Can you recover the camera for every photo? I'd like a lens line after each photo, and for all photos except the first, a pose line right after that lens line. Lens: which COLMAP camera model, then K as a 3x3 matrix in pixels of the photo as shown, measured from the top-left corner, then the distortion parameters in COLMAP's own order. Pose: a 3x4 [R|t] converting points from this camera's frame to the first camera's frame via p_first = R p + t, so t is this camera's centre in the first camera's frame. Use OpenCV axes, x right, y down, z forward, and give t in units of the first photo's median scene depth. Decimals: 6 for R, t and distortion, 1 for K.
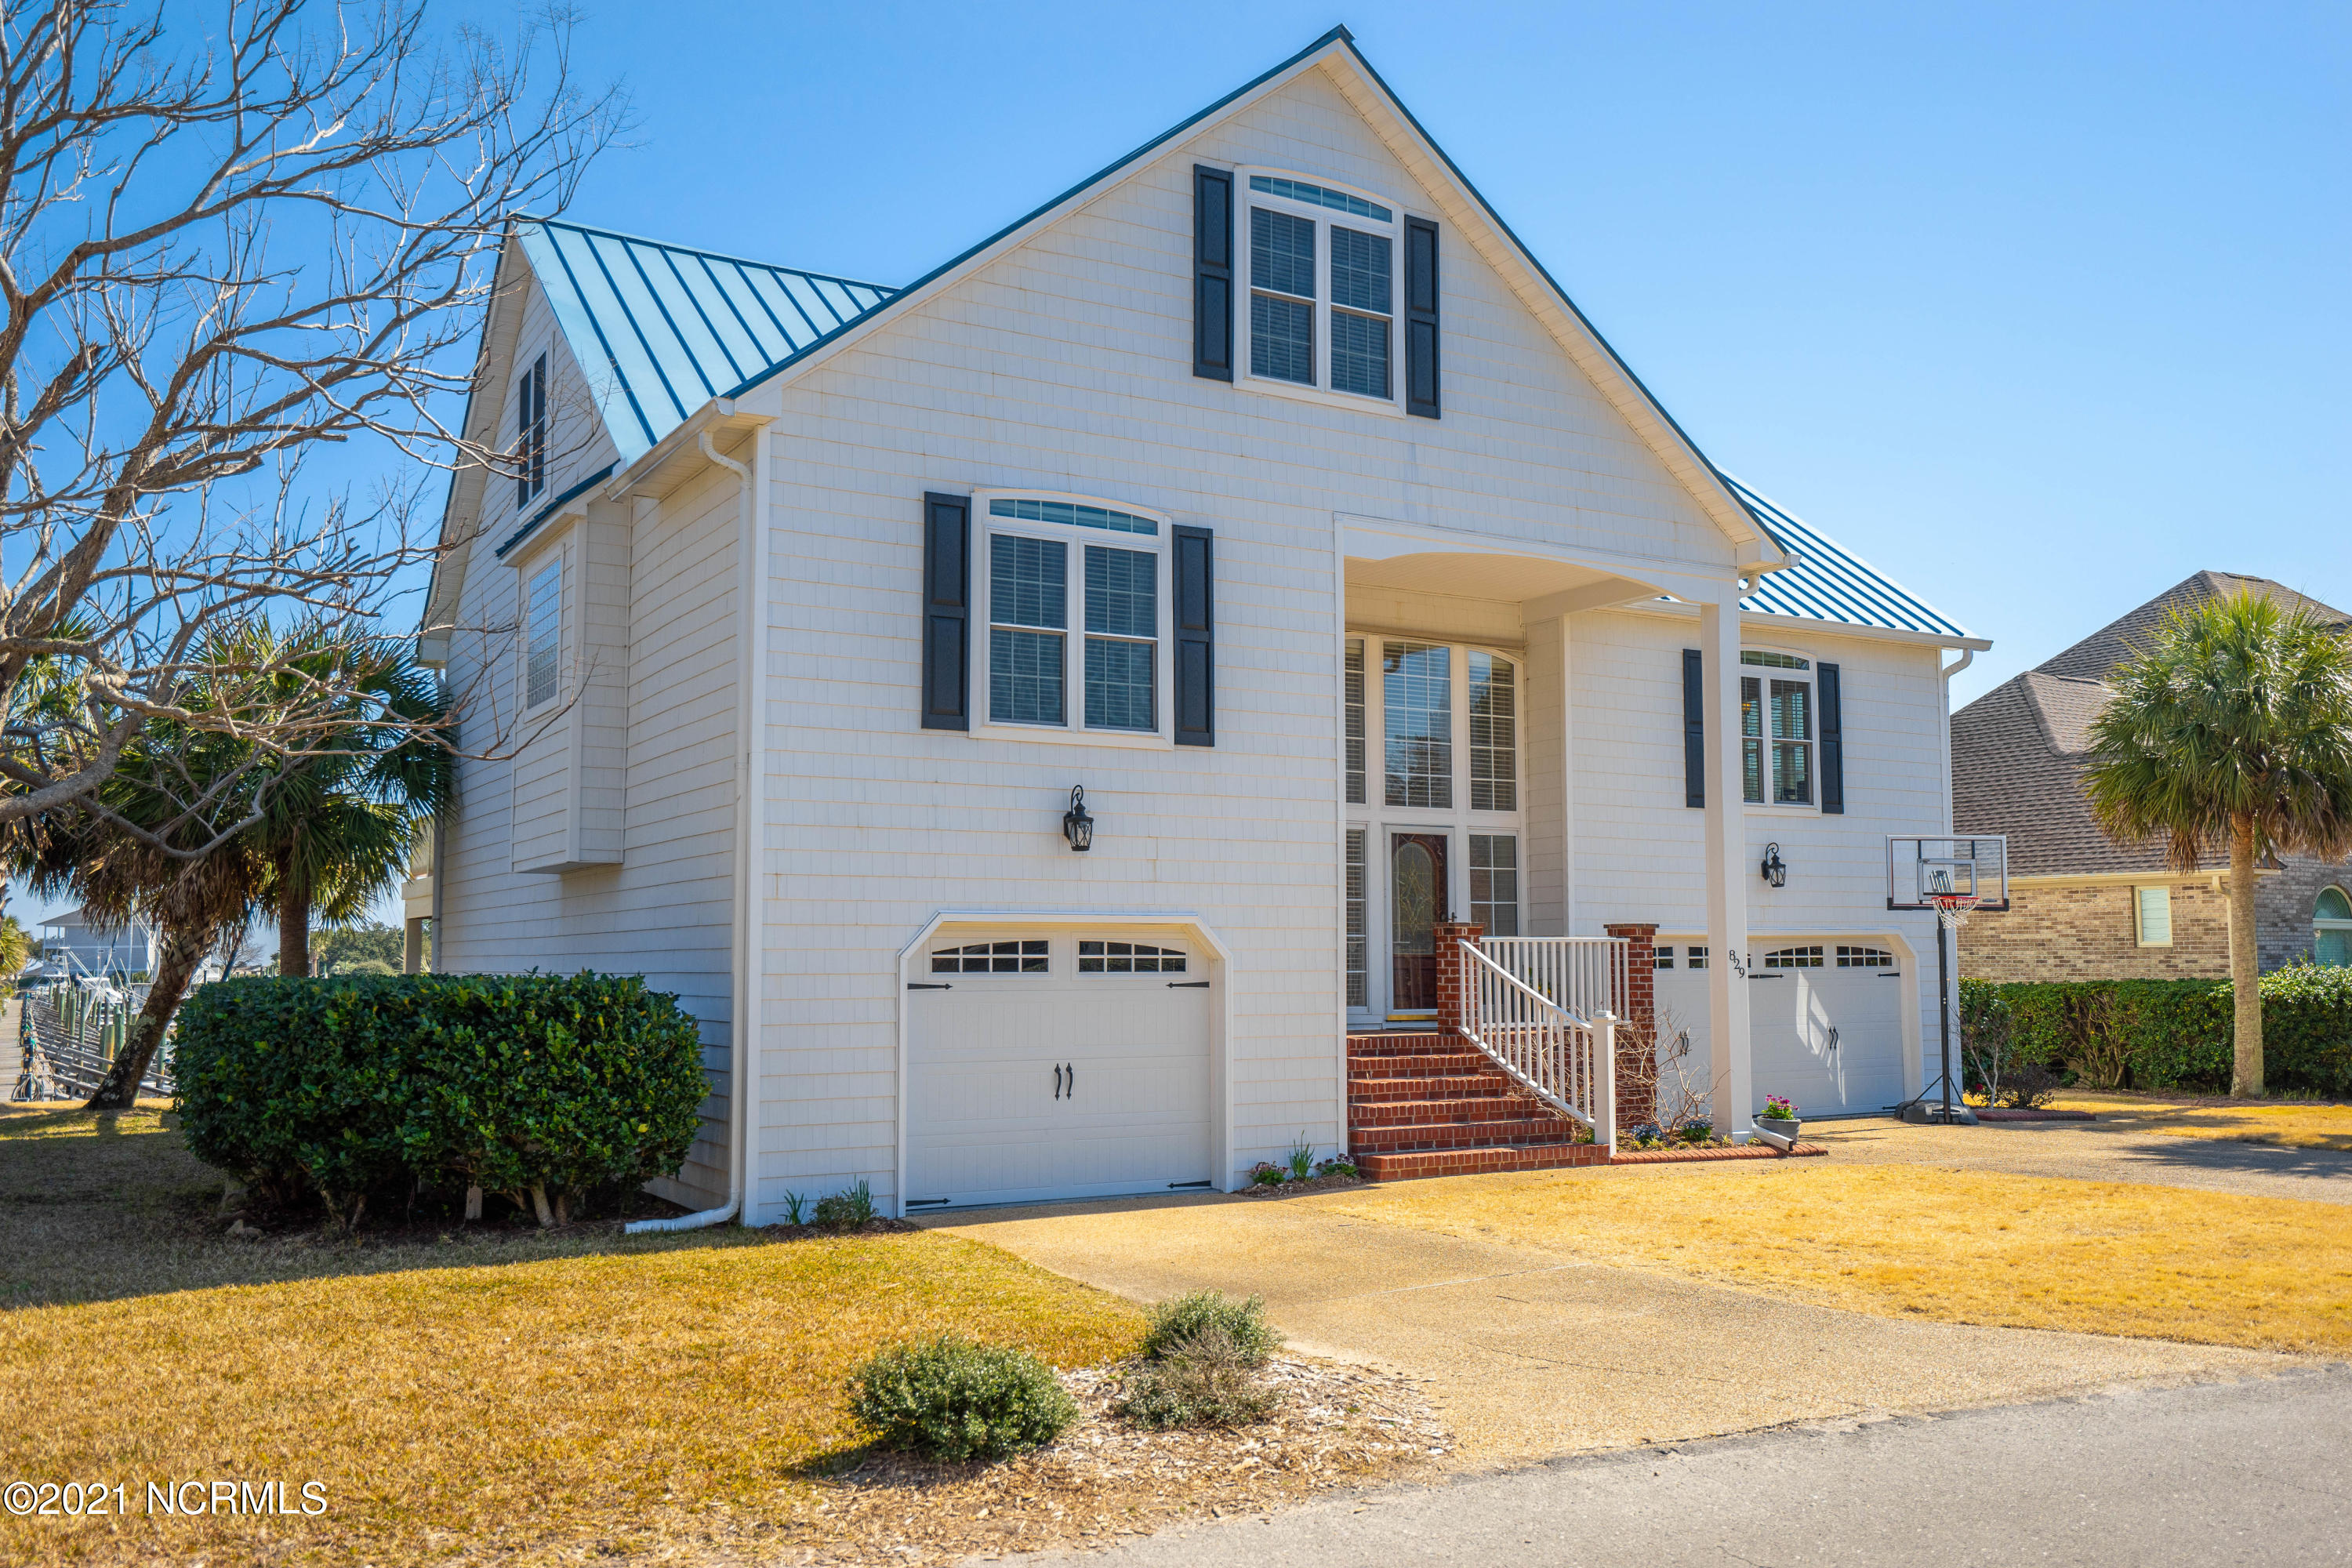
lens RADIAL K [[1941.7, 0, 1214.9], [0, 1941.7, 847.6], [0, 0, 1]] dist [0.016388, 0.009756]
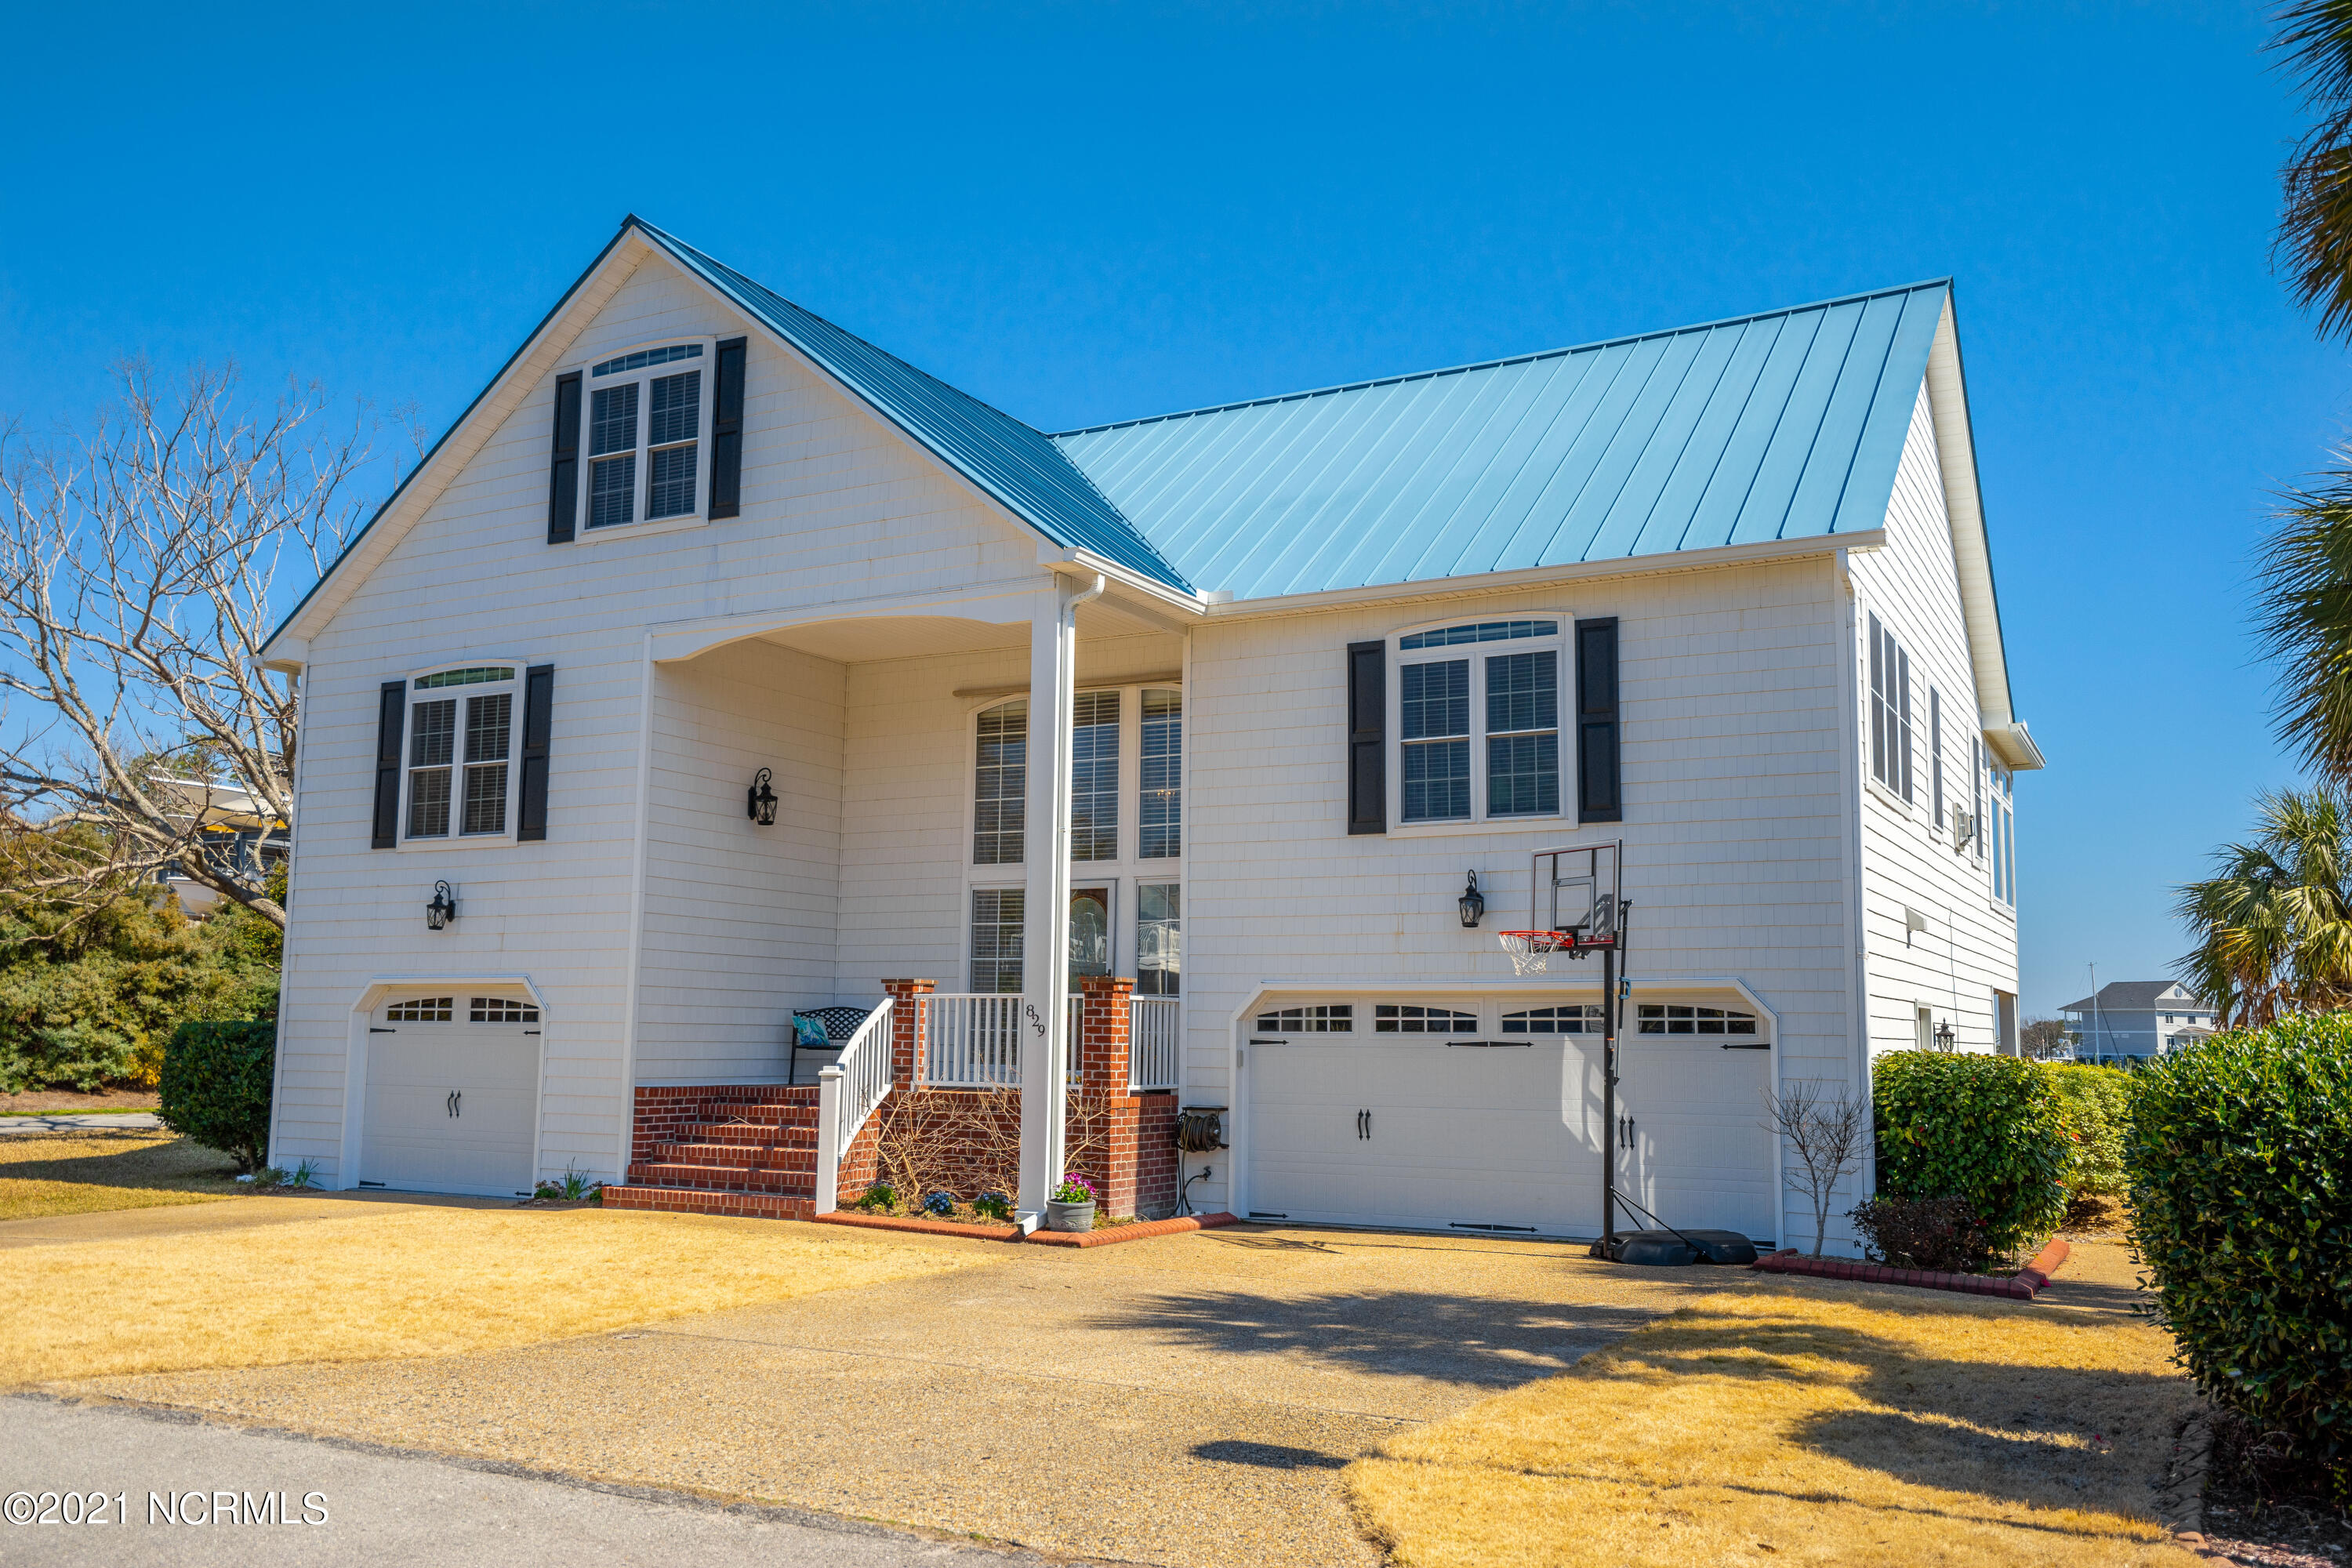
lens RADIAL K [[1961.4, 0, 1201.3], [0, 1961.4, 841.5], [0, 0, 1]] dist [0.034664, 0.003133]
pose [[0.497992, -0.075257, -0.863910, 1.243718], [0.038809, 0.997163, -0.064494, 0.044519], [0.866313, -0.001410, 0.499500, 0.709862]]
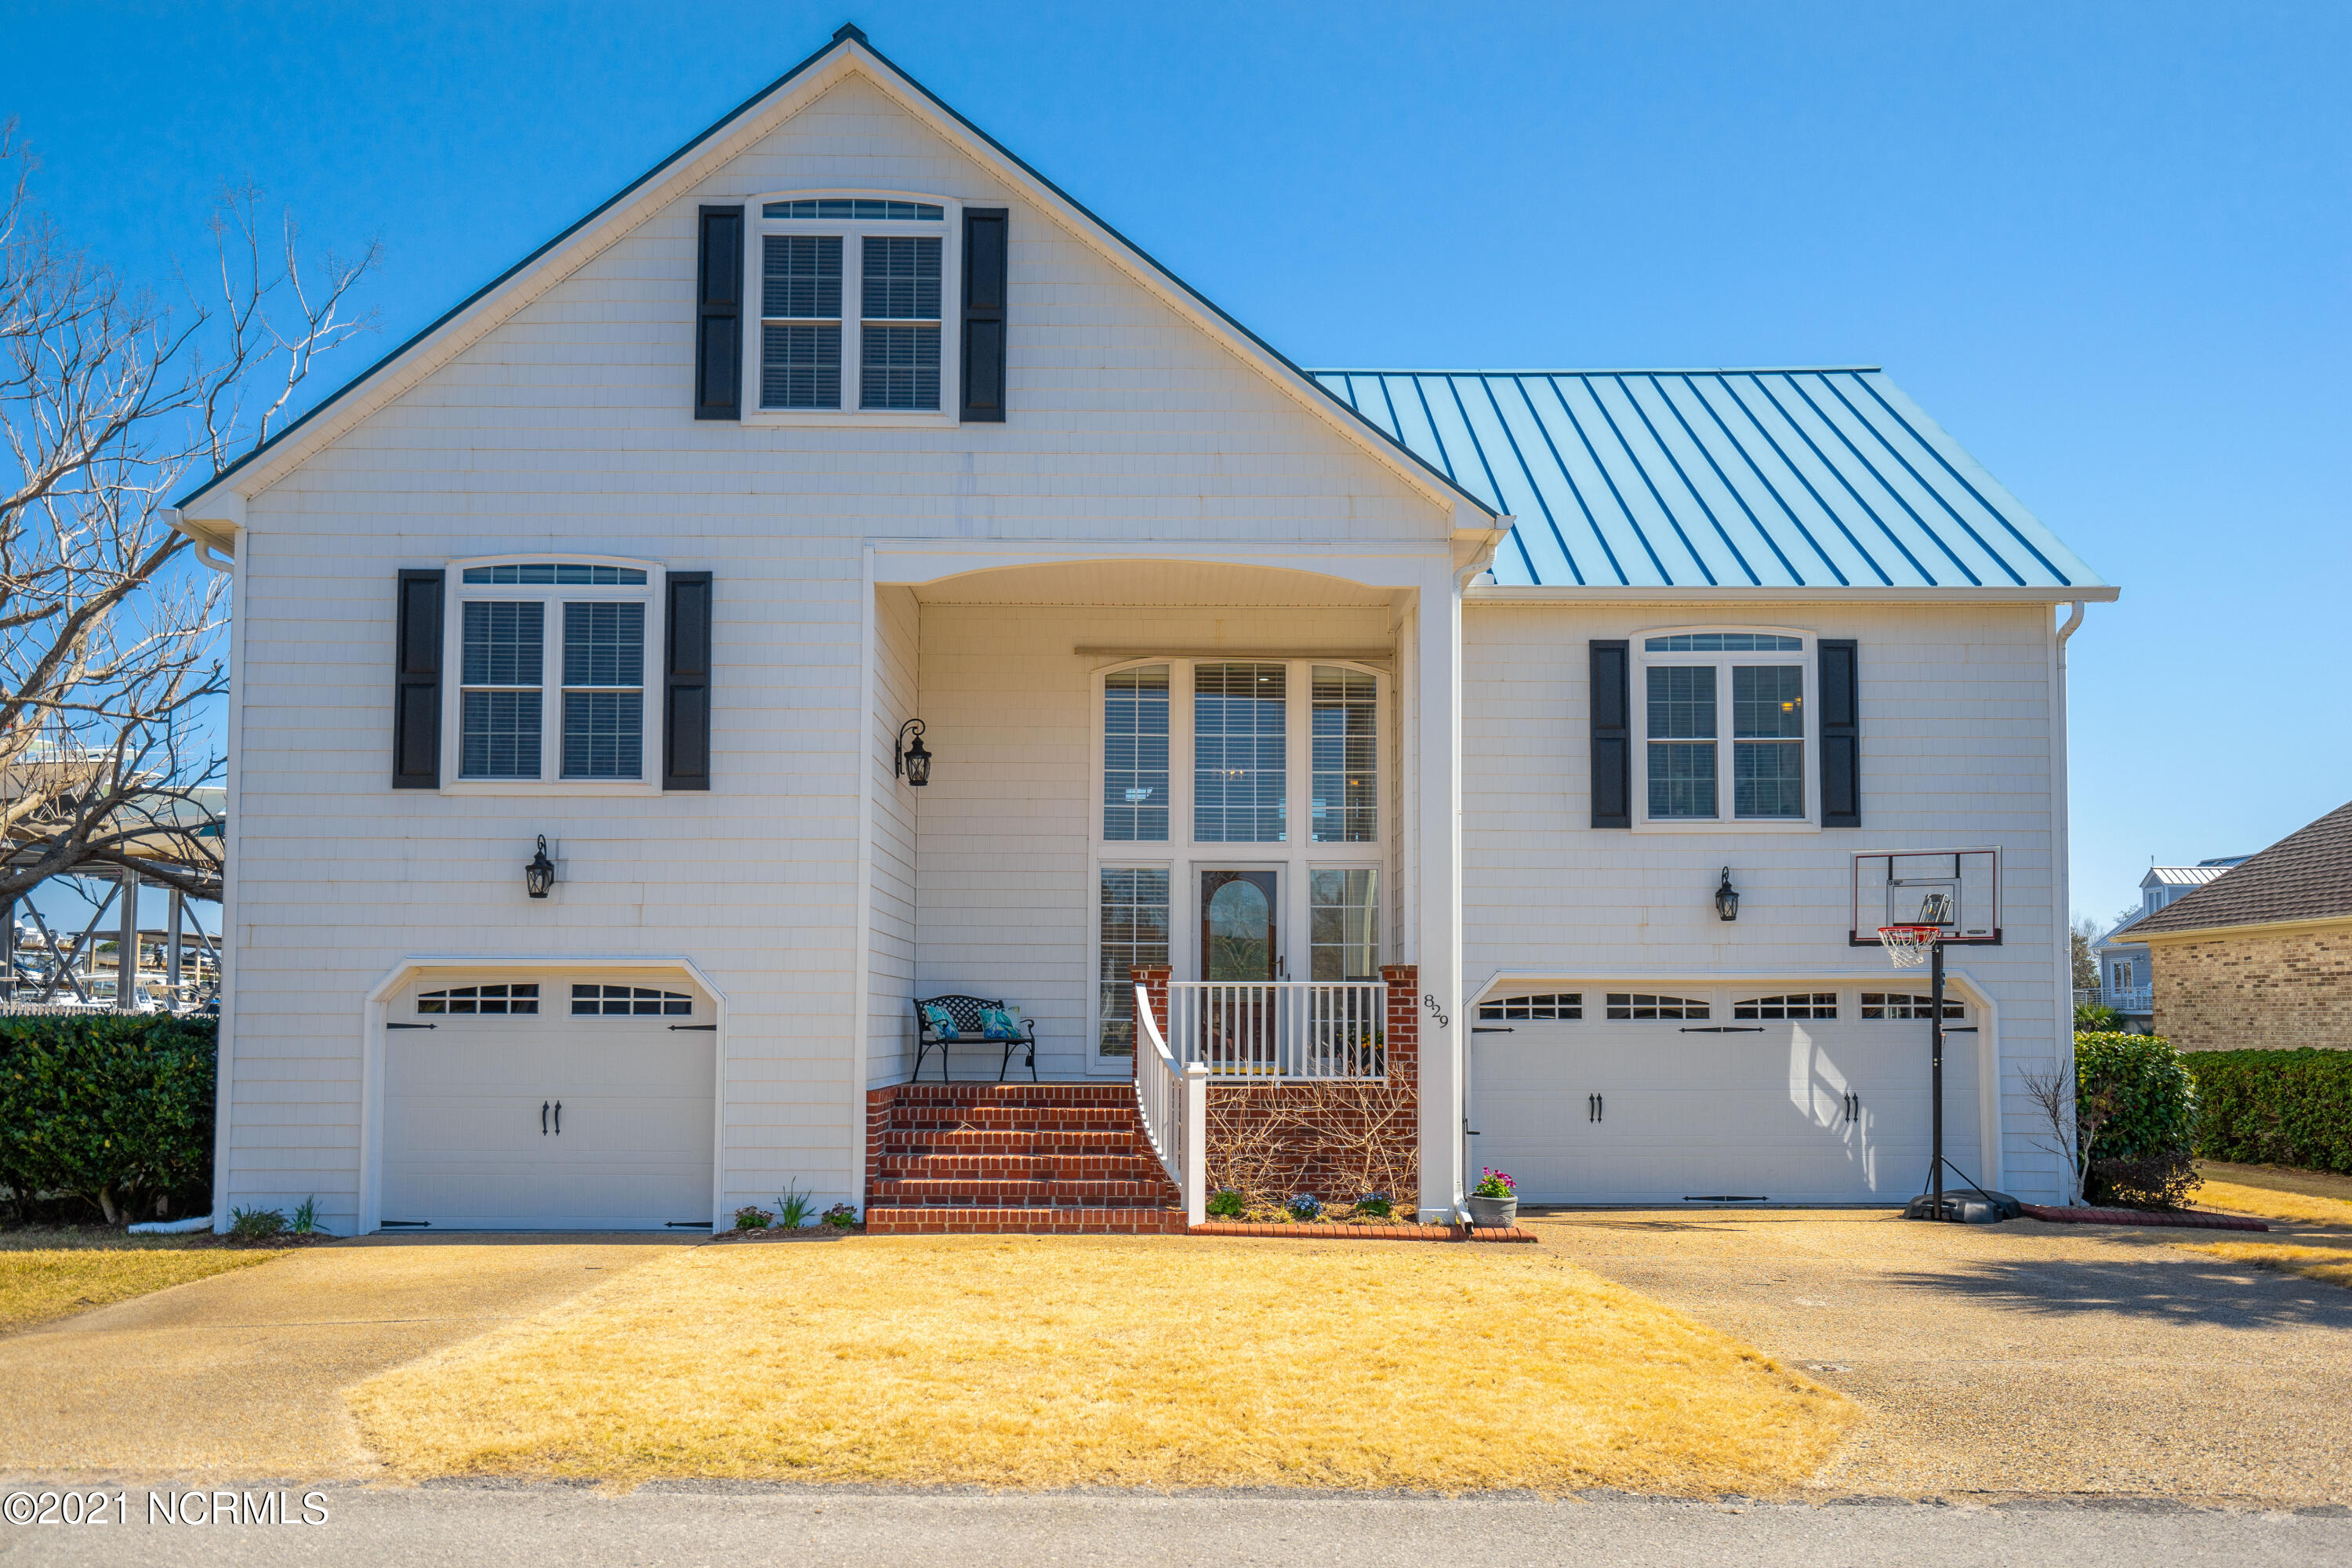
lens RADIAL K [[1844.2, 0, 1206.7], [0, 1844.2, 950.6], [0, 0, 1]] dist [0.017471, 0.008239]
pose [[0.861410, -0.012246, -0.507762, 0.676345], [0.024106, 0.999568, 0.016787, 0.020048], [0.507337, -0.026701, 0.861334, 0.298128]]
